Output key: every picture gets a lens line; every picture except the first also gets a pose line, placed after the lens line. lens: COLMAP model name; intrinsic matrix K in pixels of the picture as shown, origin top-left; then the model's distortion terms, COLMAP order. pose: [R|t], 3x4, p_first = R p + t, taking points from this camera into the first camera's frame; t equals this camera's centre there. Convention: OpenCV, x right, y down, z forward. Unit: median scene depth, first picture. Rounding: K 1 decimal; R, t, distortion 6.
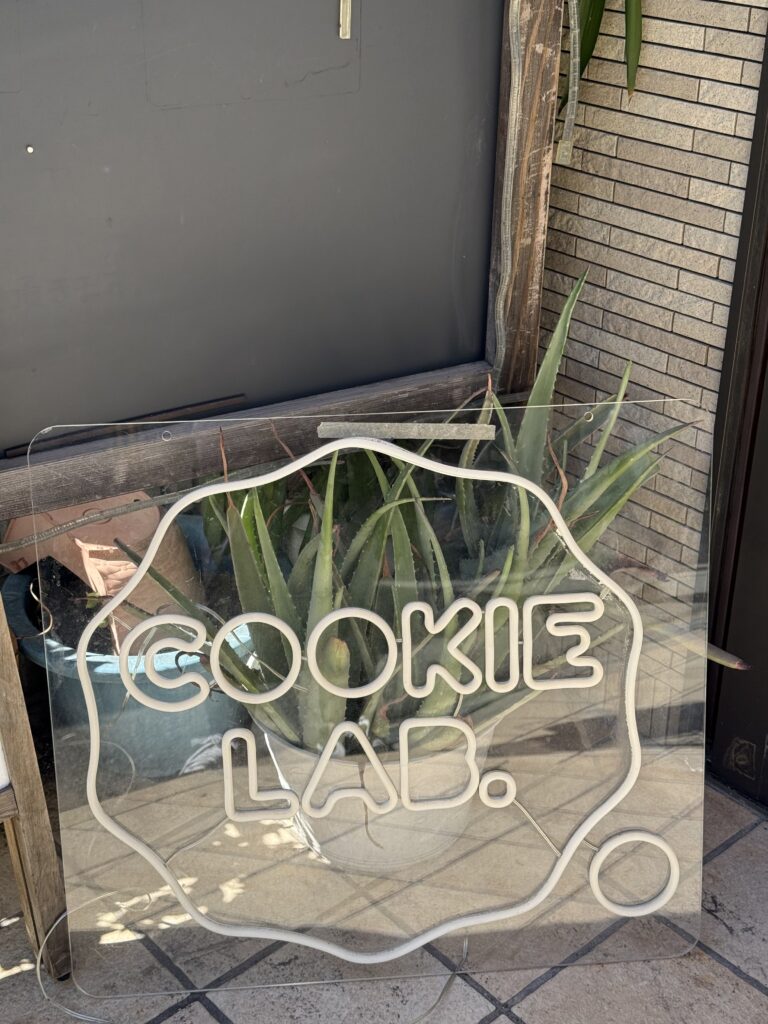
lens RADIAL K [[1420.2, 0, 385.5], [0, 1420.2, 514.7], [0, 0, 1]] dist [0.096064, 0.000000]
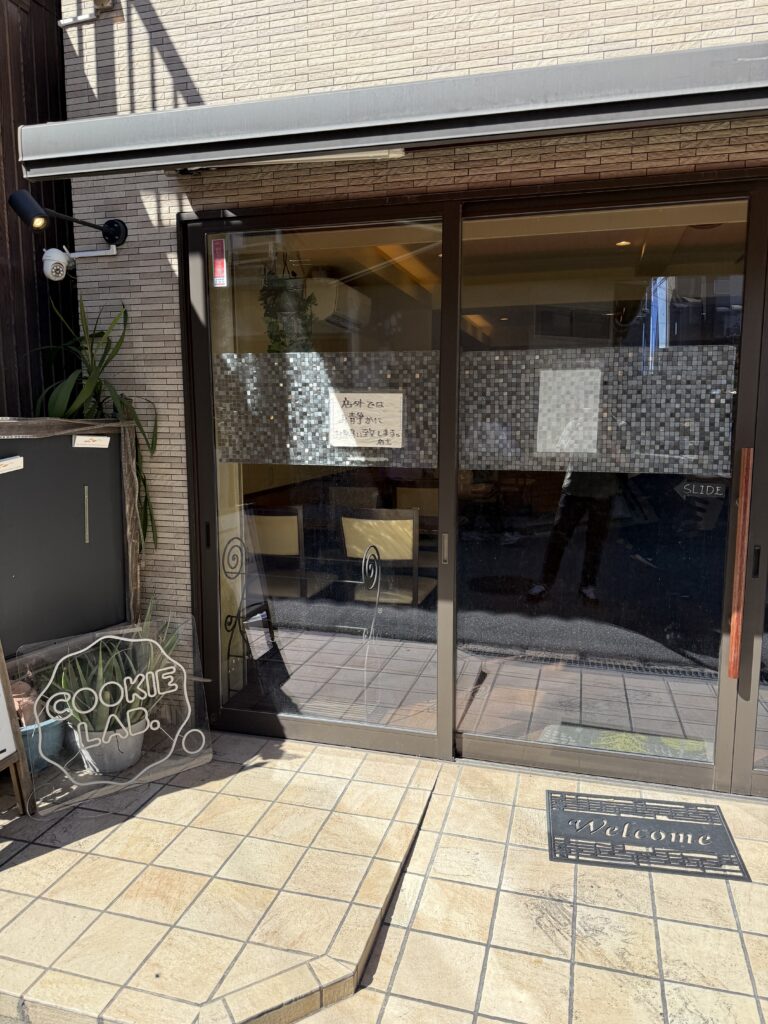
lens RADIAL K [[725.2, 0, 386.7], [0, 725.2, 512.4], [0, 0, 1]] dist [-0.000722, -0.002143]
pose [[0.840364, -0.074277, 0.536908, -0.404101], [0.259083, 0.925123, -0.277531, 0.373069], [-0.476092, 0.372331, 0.796684, -1.054645]]
